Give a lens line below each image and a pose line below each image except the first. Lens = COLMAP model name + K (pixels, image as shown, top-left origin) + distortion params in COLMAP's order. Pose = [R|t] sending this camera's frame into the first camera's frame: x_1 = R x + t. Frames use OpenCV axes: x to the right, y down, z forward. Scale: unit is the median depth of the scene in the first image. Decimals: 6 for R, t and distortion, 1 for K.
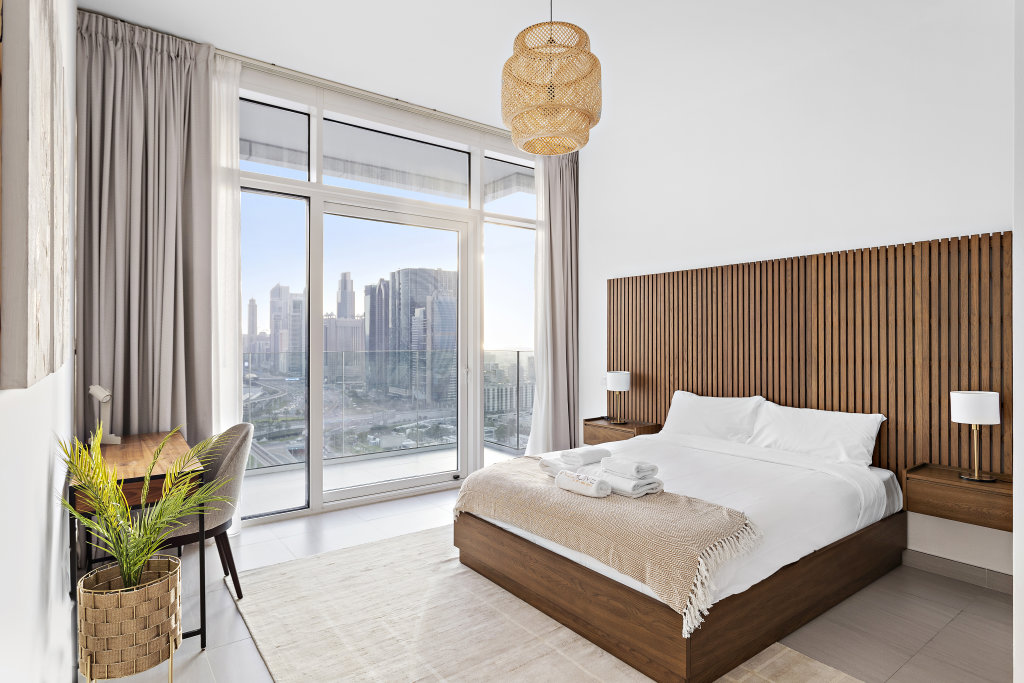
lens RADIAL K [[559.8, 0, 512.0], [0, 559.8, 341.5], [0, 0, 1]] dist [-0.000504, -0.000116]
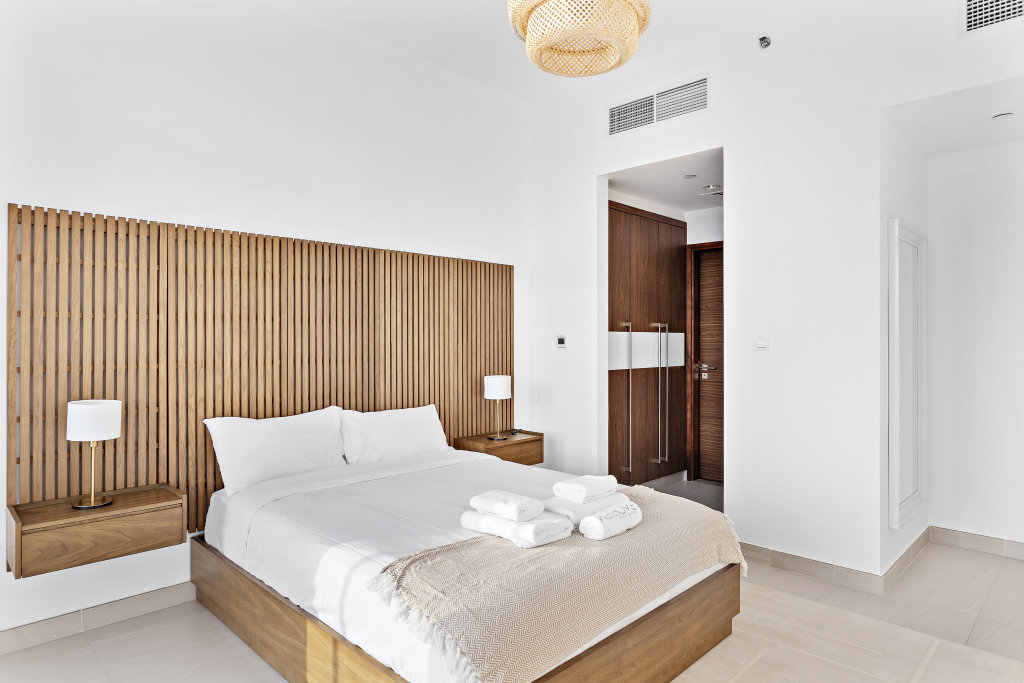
lens RADIAL K [[593.5, 0, 512.0], [0, 593.5, 341.5], [0, 0, 1]] dist [-0.000854, -0.000152]
pose [[-0.143071, 0.007304, 0.989685, -0.478891], [0.008506, 0.999945, -0.006150, 0.010321], [-0.989676, 0.007538, -0.143125, 0.895002]]
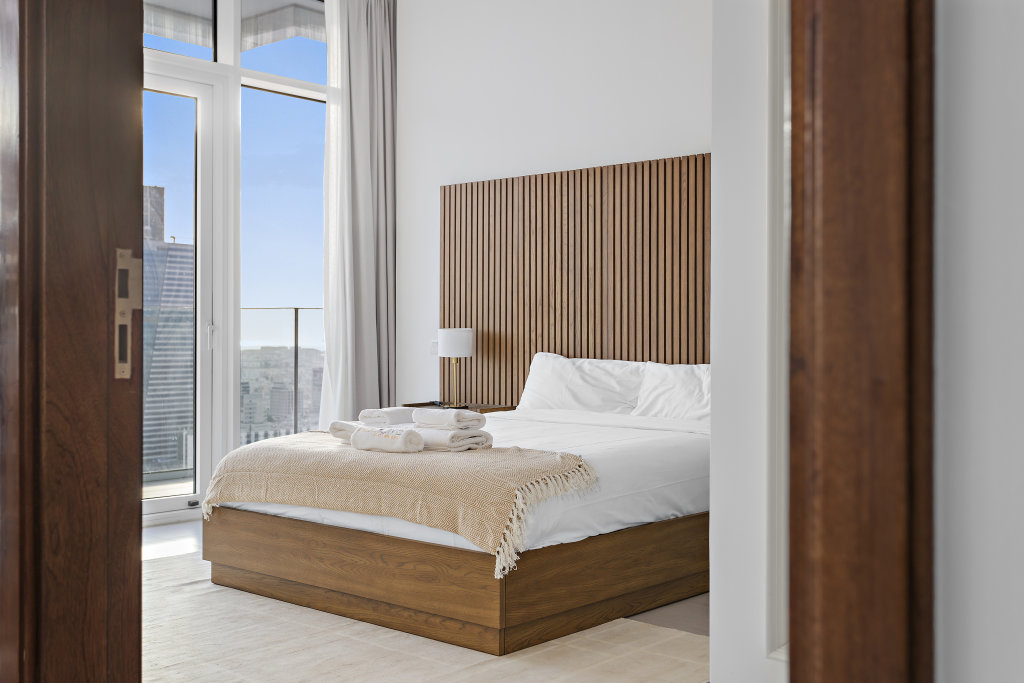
lens RADIAL K [[1147.7, 0, 512.0], [0, 1147.7, 341.5], [0, 0, 1]] dist [0.037208, -0.001794]
pose [[0.980002, 0.000986, 0.198985, -0.012405], [-0.001525, 0.999996, 0.002555, 0.083313], [-0.198982, -0.002807, 0.979999, -0.393784]]
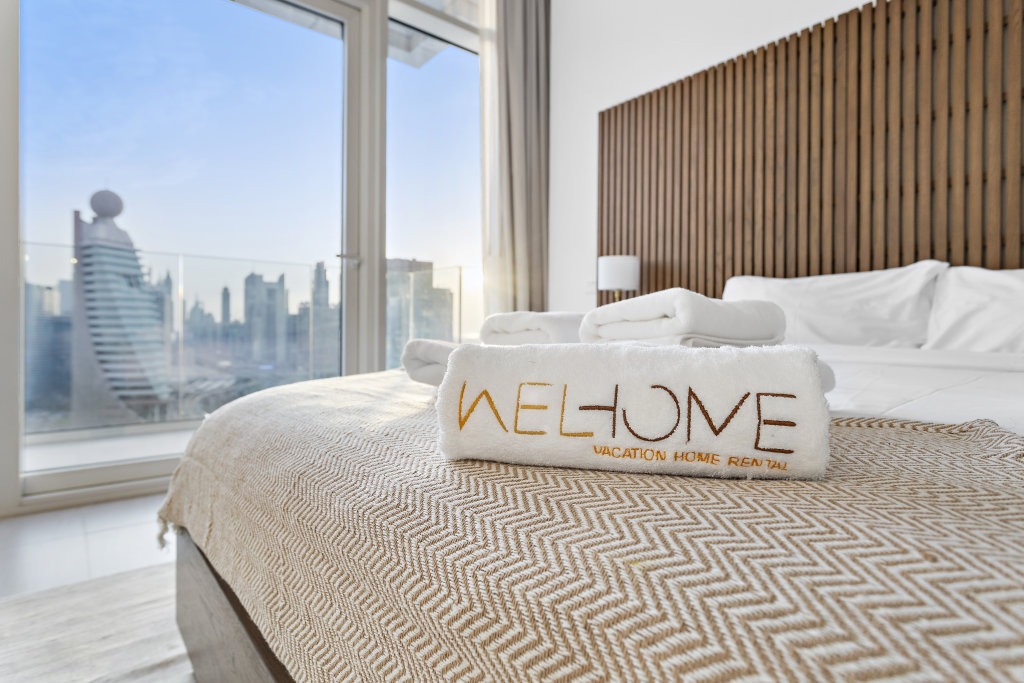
lens RADIAL K [[536.3, 0, 512.0], [0, 536.3, 341.5], [0, 0, 1]] dist [-0.001767, -0.000247]
pose [[0.998959, 0.004048, 0.045439, 0.073870], [-0.004636, 0.999907, 0.012847, 0.166682], [-0.045382, -0.013044, 0.998885, 0.585714]]
